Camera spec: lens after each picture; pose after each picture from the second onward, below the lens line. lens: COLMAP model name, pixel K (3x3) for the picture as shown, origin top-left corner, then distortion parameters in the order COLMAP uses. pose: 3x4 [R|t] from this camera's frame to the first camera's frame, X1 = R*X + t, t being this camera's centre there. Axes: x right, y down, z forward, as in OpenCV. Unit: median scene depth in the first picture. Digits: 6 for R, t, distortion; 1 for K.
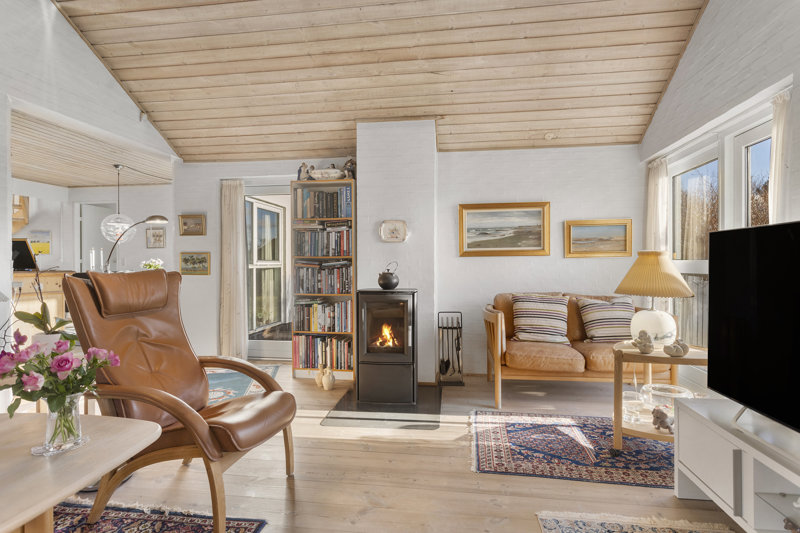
lens RADIAL K [[404.6, 0, 405.8], [0, 404.6, 267.5], [0, 0, 1]] dist [0.004383, 0.000015]
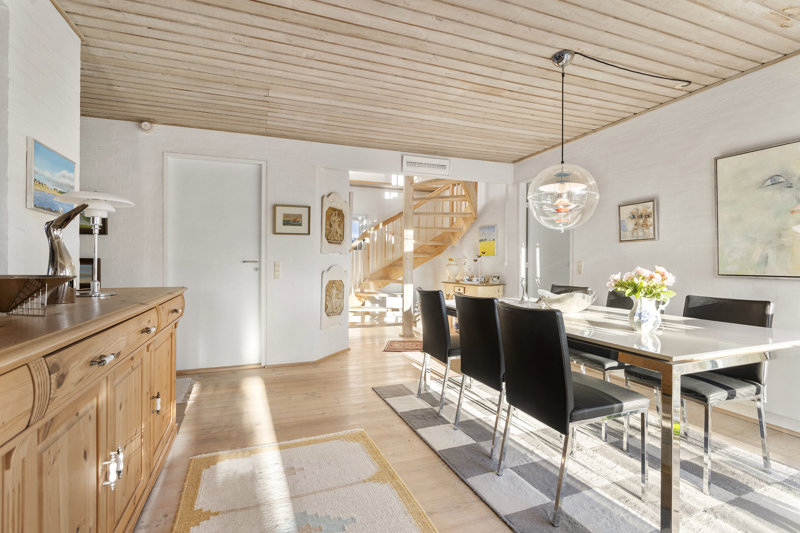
lens RADIAL K [[393.5, 0, 381.5], [0, 393.5, 267.3], [0, 0, 1]] dist [0.000082, 0.000019]
pose [[0.451113, 0.012862, -0.892374, -0.309345], [-0.010641, 0.999903, 0.009032, -0.015259], [0.892403, 0.005421, 0.451206, 0.474101]]
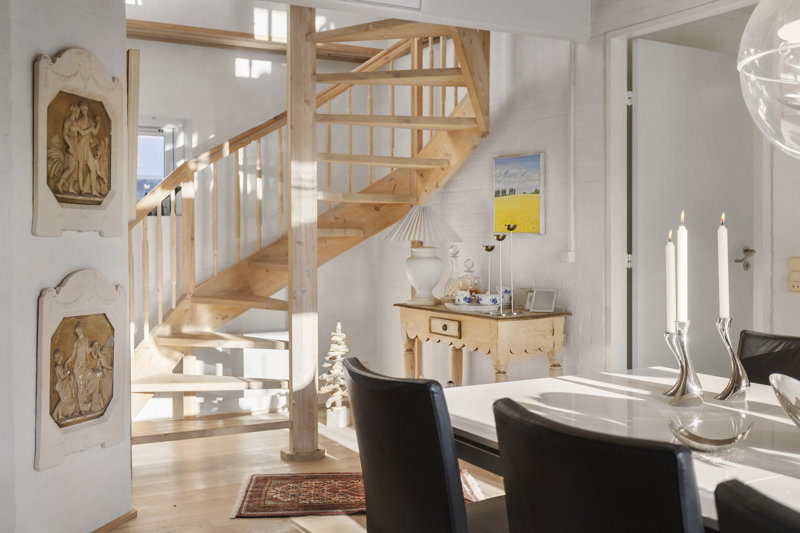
lens RADIAL K [[916.8, 0, 403.0], [0, 916.8, 266.0], [0, 0, 1]] dist [0.084183, 0.000000]
pose [[0.607495, 0.022874, -0.793994, -0.425283], [-0.000351, 0.999593, 0.028528, -0.029373], [0.794324, -0.017052, 0.607255, 0.534922]]
